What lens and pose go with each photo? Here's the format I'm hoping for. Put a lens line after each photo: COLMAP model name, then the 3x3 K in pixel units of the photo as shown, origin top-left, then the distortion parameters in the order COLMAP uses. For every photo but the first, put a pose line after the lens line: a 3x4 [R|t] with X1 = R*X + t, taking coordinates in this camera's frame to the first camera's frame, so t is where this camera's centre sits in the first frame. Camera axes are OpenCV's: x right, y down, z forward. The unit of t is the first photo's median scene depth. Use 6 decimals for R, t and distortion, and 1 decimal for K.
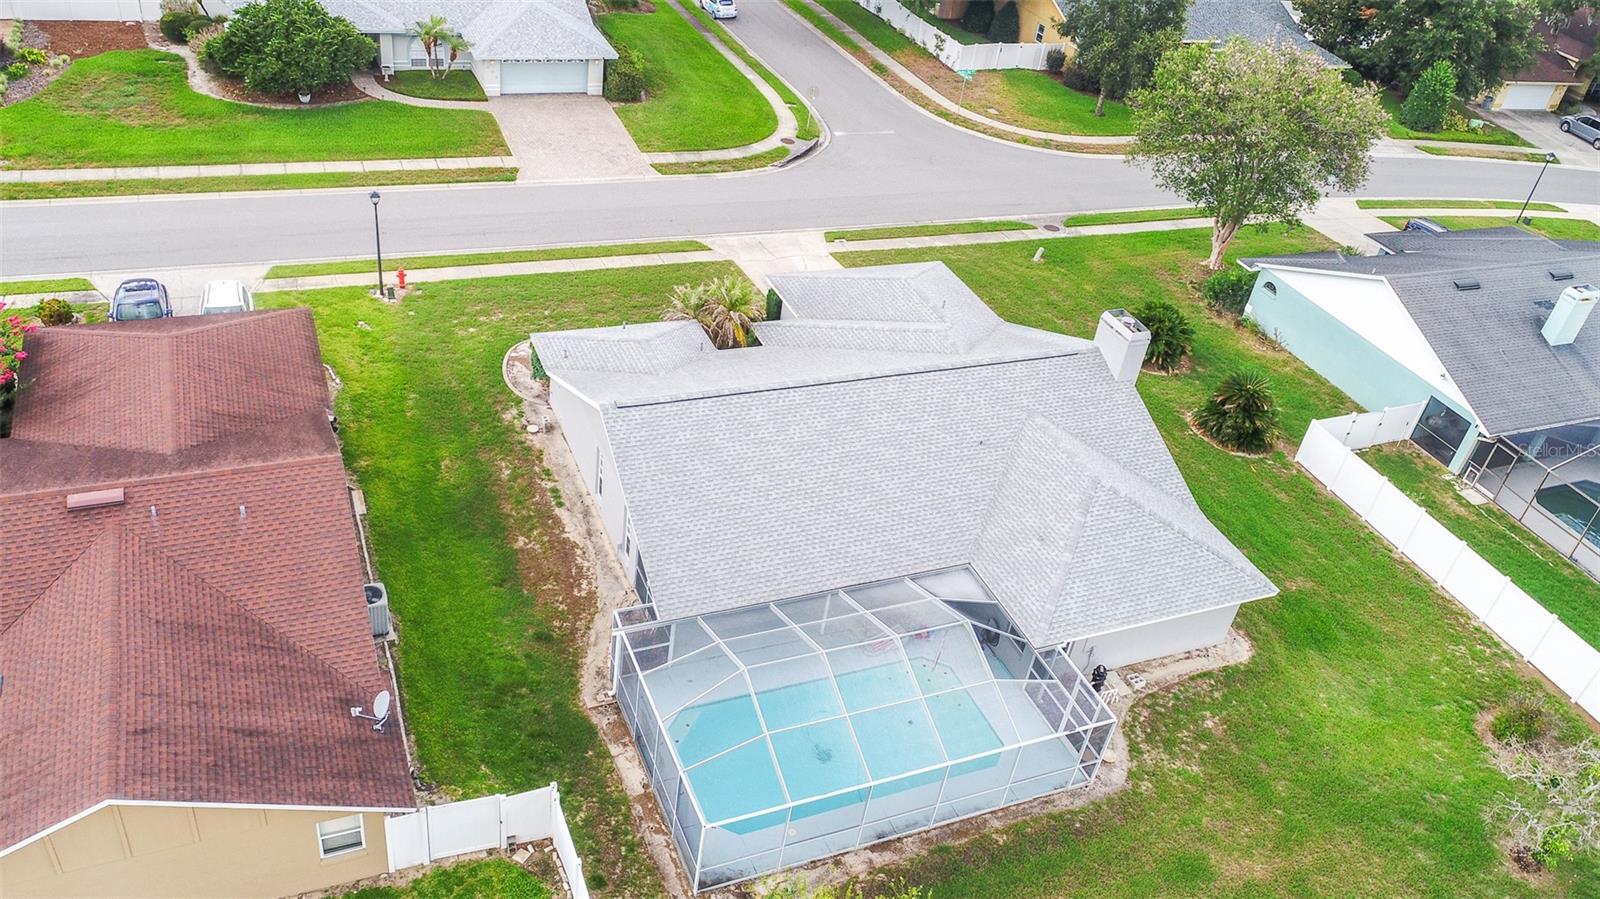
lens RADIAL K [[1228.5, 0, 800.0], [0, 1228.5, 449.5], [0, 0, 1]] dist [0.004111, 0.005468]
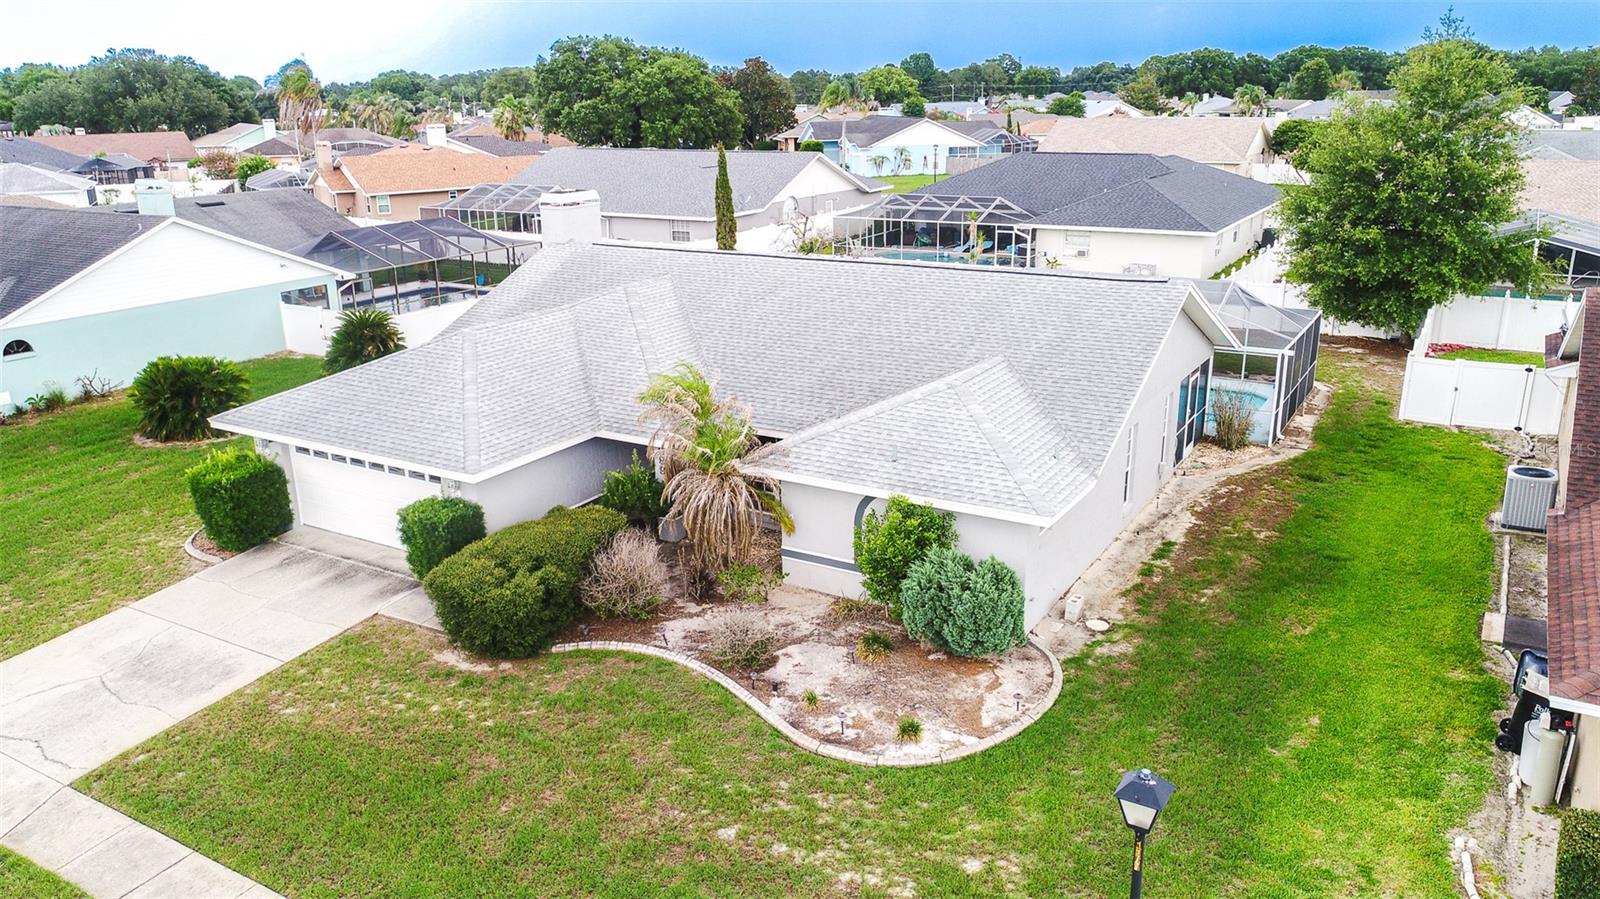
lens RADIAL K [[1182.5, 0, 800.0], [0, 1182.5, 449.5], [0, 0, 1]] dist [0.001921, 0.000722]
pose [[-0.582852, -0.350337, 0.733177, -0.420692], [0.417605, 0.644865, 0.640121, -0.378749], [-0.697058, 0.679274, -0.229558, 1.000418]]
